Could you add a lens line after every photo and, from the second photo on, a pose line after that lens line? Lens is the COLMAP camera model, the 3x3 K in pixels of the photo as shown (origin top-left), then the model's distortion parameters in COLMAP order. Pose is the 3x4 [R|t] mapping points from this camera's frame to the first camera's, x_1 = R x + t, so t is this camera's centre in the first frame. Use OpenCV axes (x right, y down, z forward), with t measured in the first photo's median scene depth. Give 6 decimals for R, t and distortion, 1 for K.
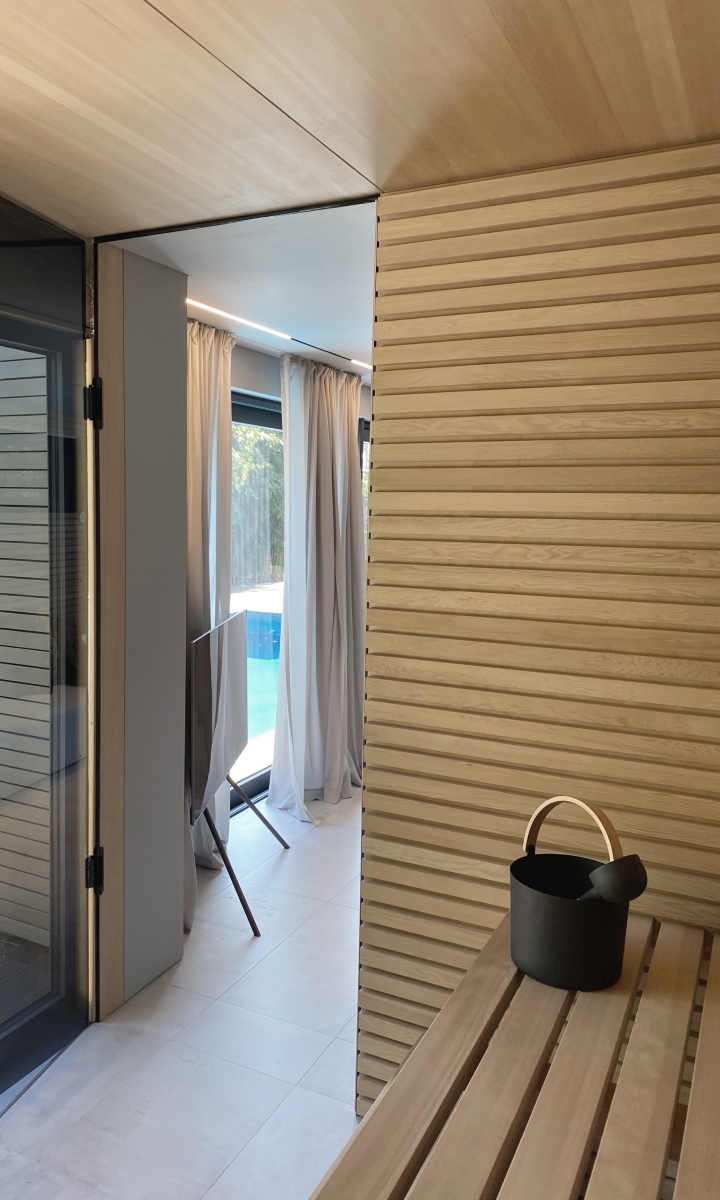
lens RADIAL K [[855.6, 0, 357.0], [0, 855.6, 597.6], [0, 0, 1]] dist [0.000069, 0.000180]
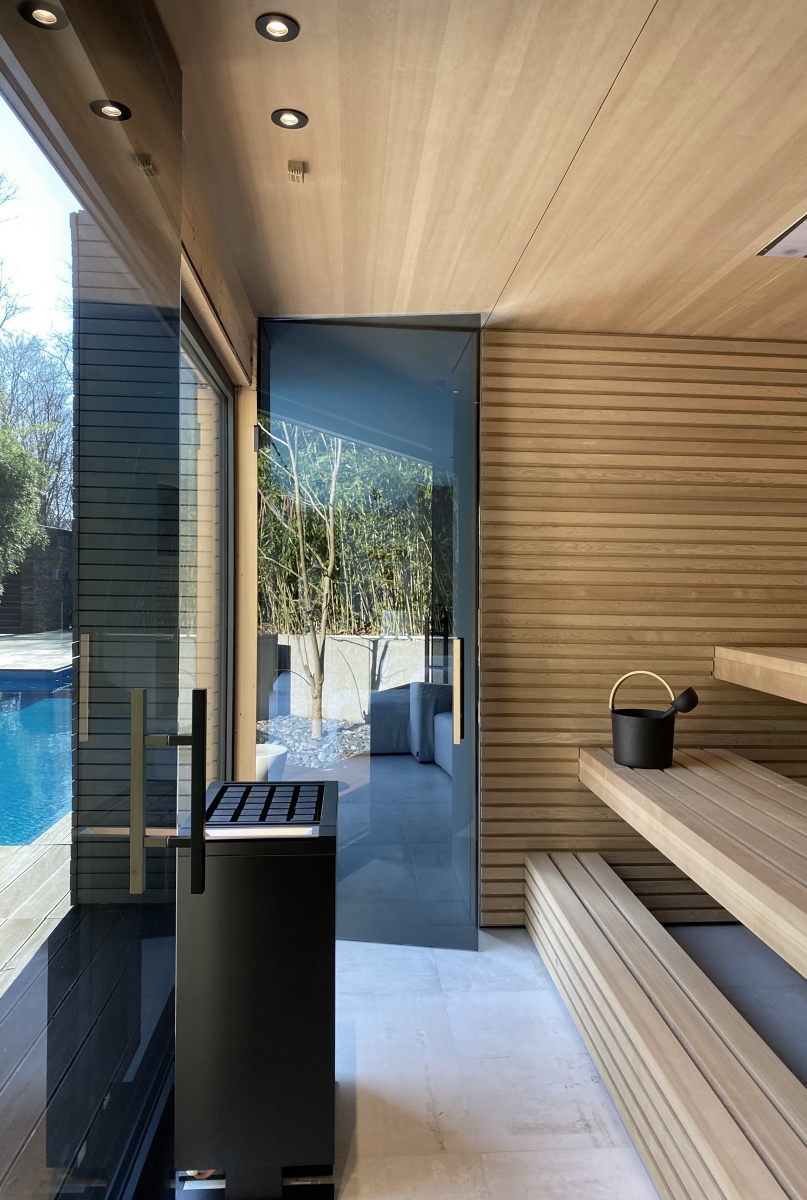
lens RADIAL K [[847.8, 0, 406.3], [0, 847.8, 596.6], [0, 0, 1]] dist [-0.000757, -0.000053]
pose [[0.860500, -0.017849, 0.509137, -1.031836], [0.056976, 0.996488, -0.061362, 0.143115], [-0.506254, 0.081811, 0.858495, -0.316310]]
